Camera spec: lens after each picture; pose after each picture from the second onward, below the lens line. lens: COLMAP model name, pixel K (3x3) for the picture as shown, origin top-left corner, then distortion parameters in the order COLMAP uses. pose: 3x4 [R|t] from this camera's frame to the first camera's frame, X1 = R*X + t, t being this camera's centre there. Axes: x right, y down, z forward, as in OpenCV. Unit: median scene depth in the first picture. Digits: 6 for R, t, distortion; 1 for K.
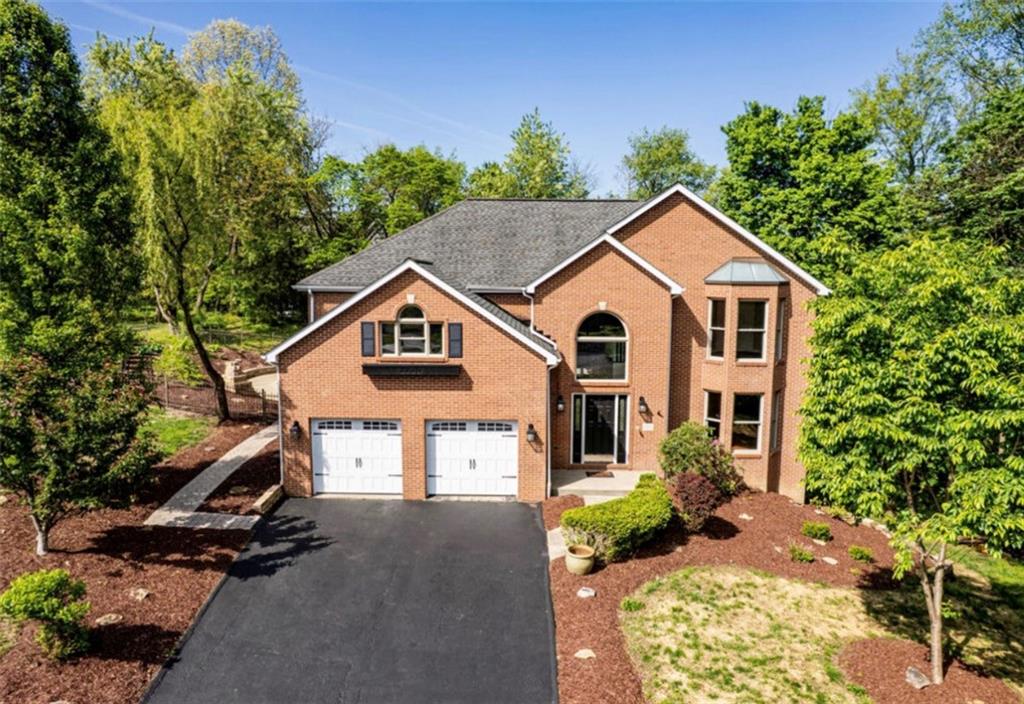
lens RADIAL K [[676.8, 0, 524.0], [0, 676.8, 360.3], [0, 0, 1]] dist [-0.050048, 0.003208]
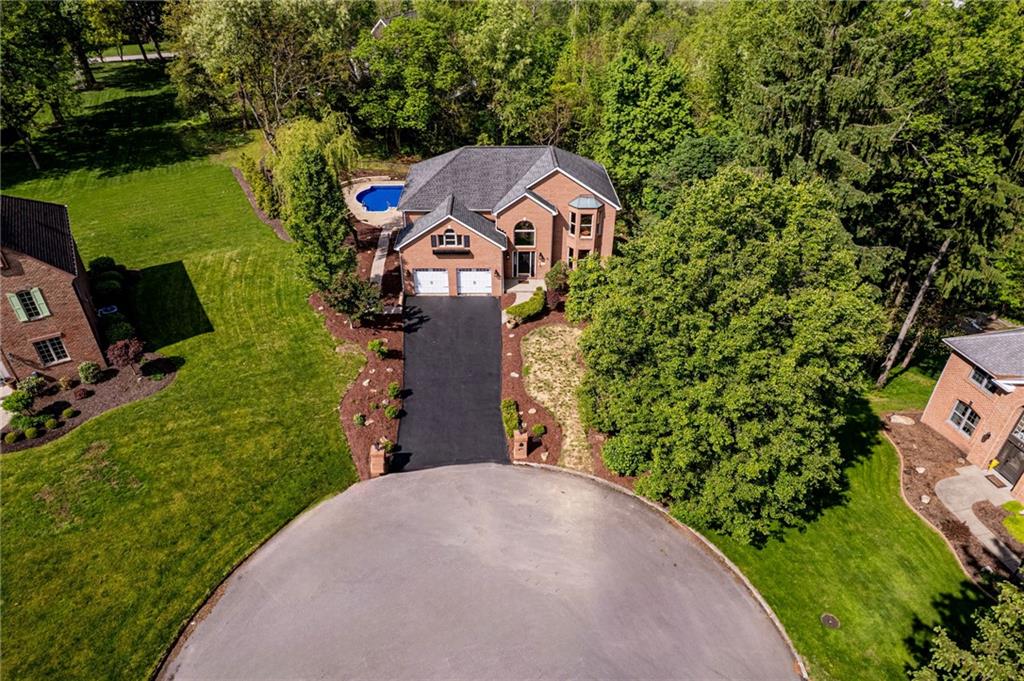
lens RADIAL K [[652.5, 0, 512.0], [0, 652.5, 340.5], [0, 0, 1]] dist [-0.043757, 0.000616]
pose [[0.999851, -0.013591, 0.010604, 0.041457], [0.007386, 0.893576, 0.448851, -0.805580], [-0.015576, -0.448706, 0.893544, -1.418486]]
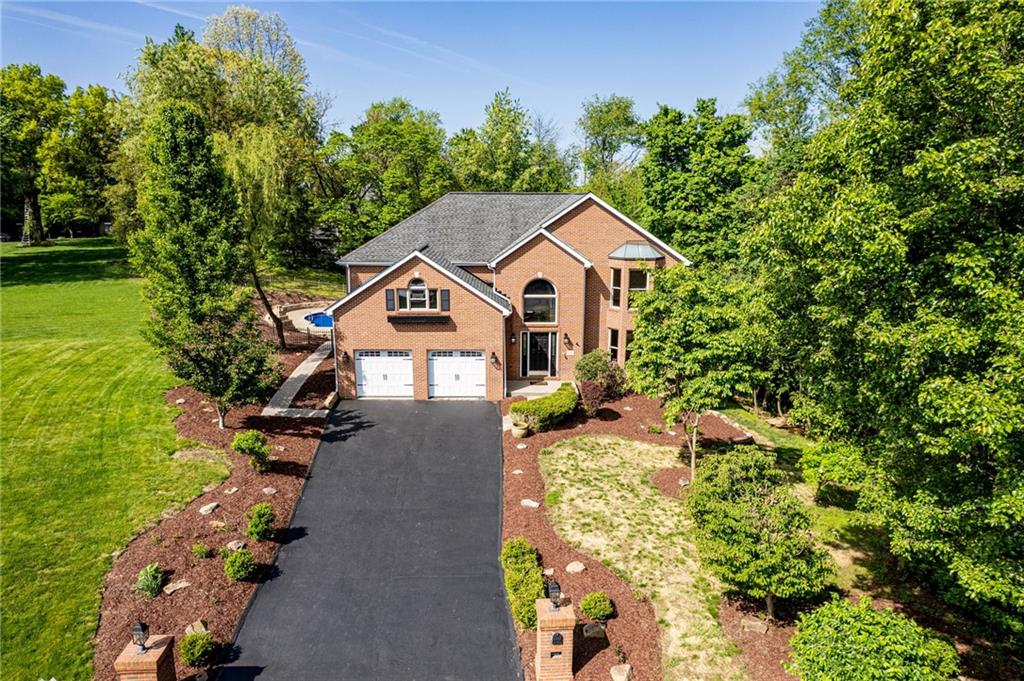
lens RADIAL K [[652.5, 0, 512.0], [0, 652.5, 340.5], [0, 0, 1]] dist [-0.043757, 0.000616]
pose [[0.999820, -0.008755, 0.016830, 0.027990], [0.007157, 0.995662, 0.092763, -0.074857], [-0.017569, -0.092626, 0.995546, -0.526414]]
